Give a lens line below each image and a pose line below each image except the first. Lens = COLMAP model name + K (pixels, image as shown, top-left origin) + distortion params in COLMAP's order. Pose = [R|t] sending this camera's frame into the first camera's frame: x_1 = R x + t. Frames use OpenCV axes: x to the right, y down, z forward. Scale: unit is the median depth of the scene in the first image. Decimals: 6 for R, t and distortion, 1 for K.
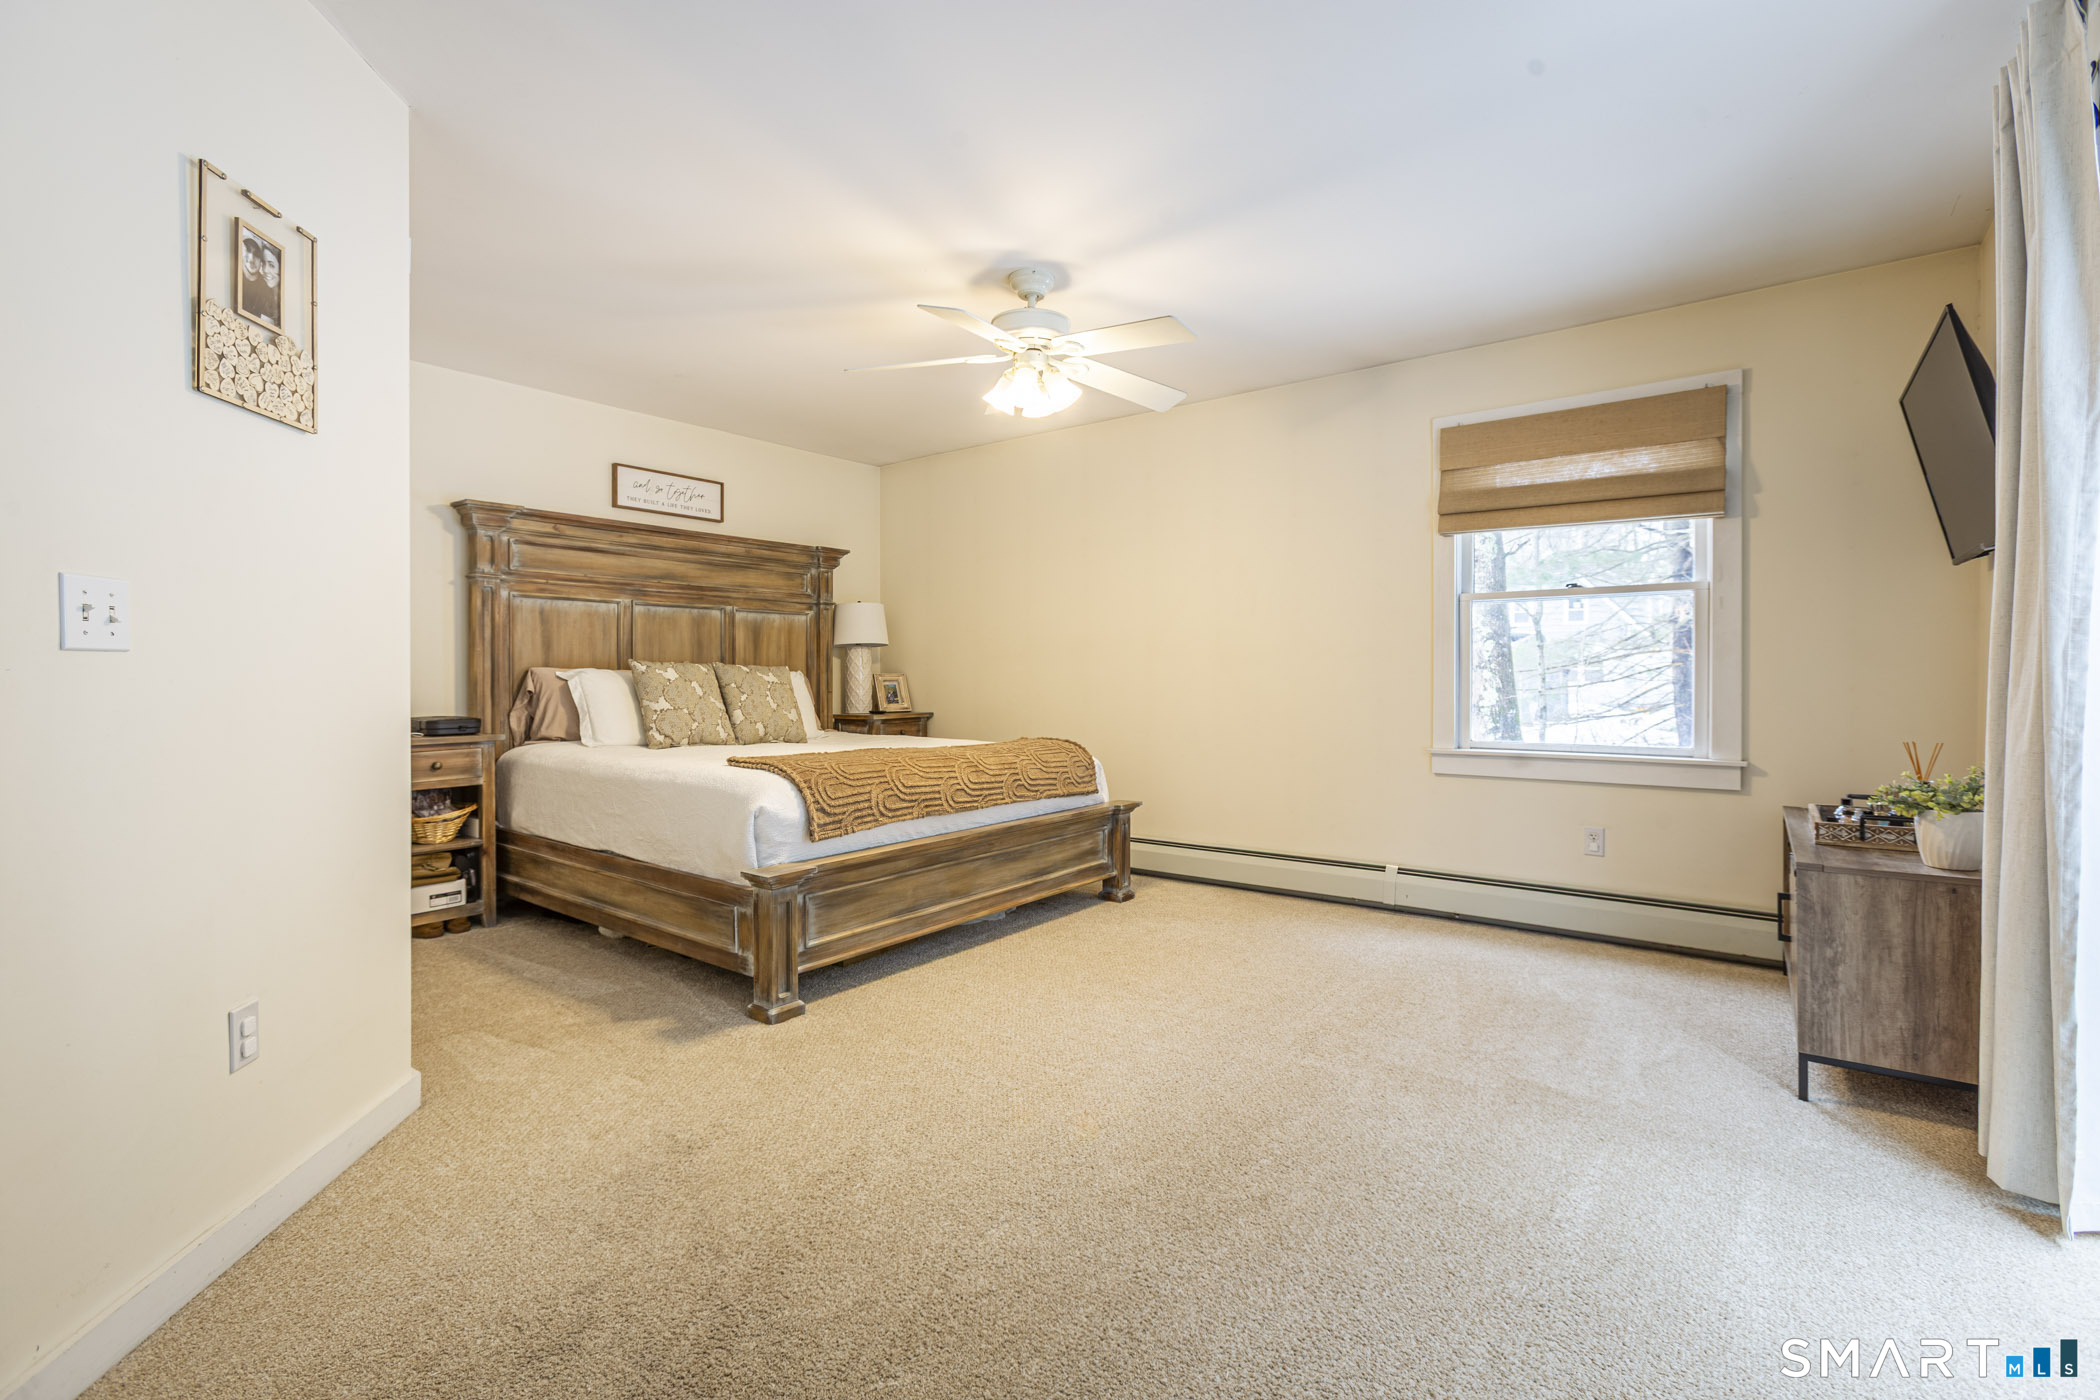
lens RADIAL K [[907.4, 0, 1063.2], [0, 907.4, 669.4], [0, 0, 1]] dist [0.016353, 0.000169]
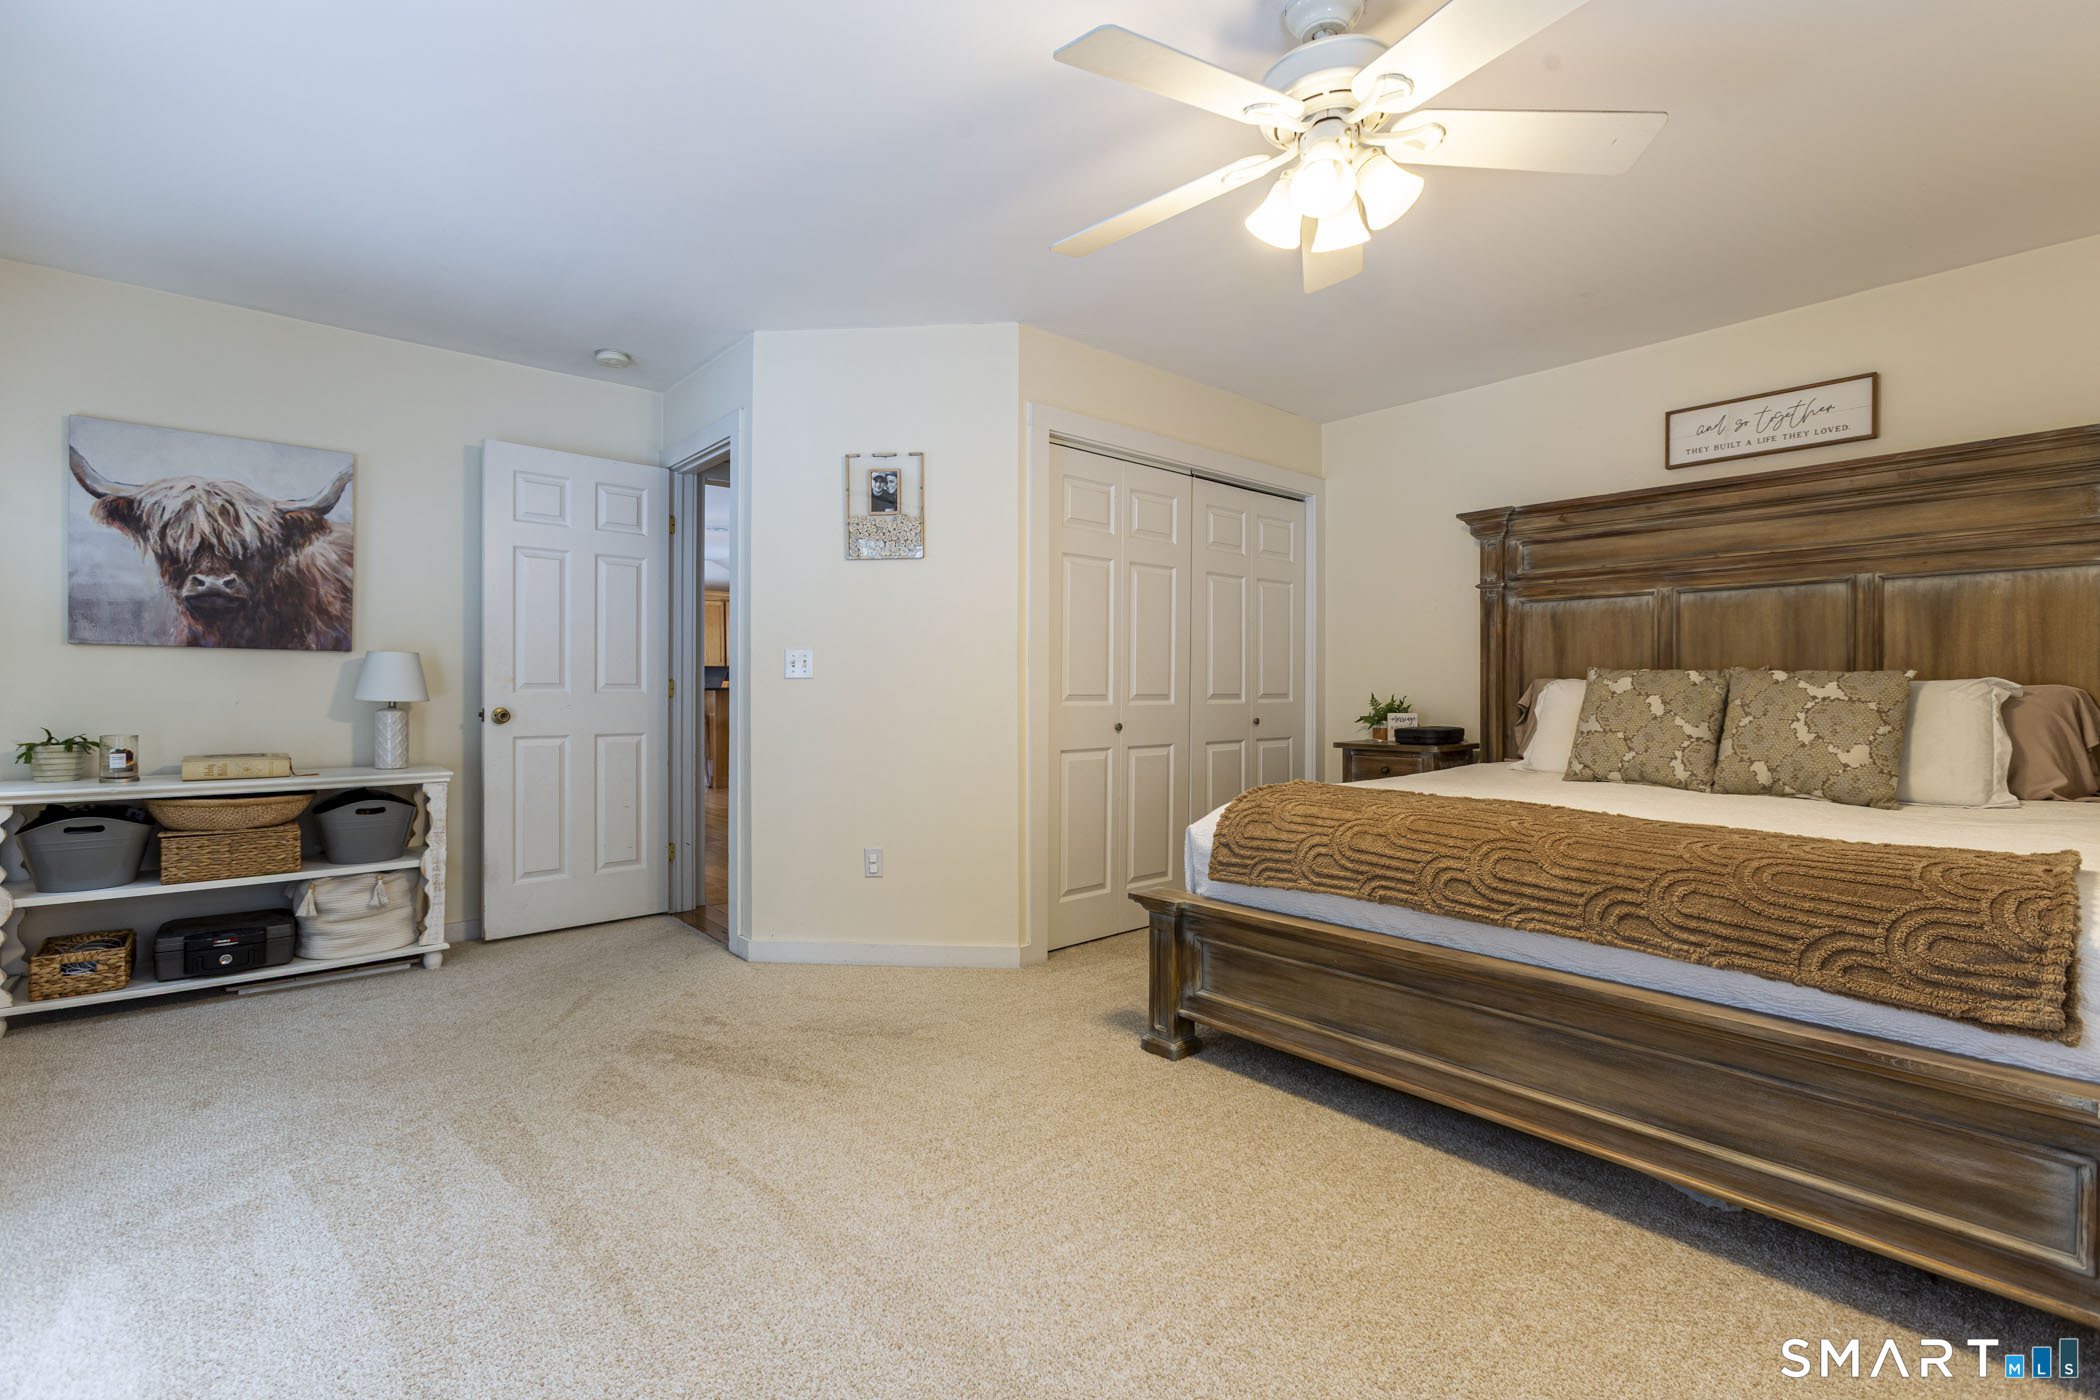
lens RADIAL K [[963.2, 0, 1051.6], [0, 963.2, 679.1], [0, 0, 1]] dist [0.001084, 0.000842]
pose [[-0.193952, -0.010529, -0.980955, 0.443409], [0.006597, 0.999906, -0.012037, 0.006576], [0.980989, -0.008806, -0.193864, 0.697055]]
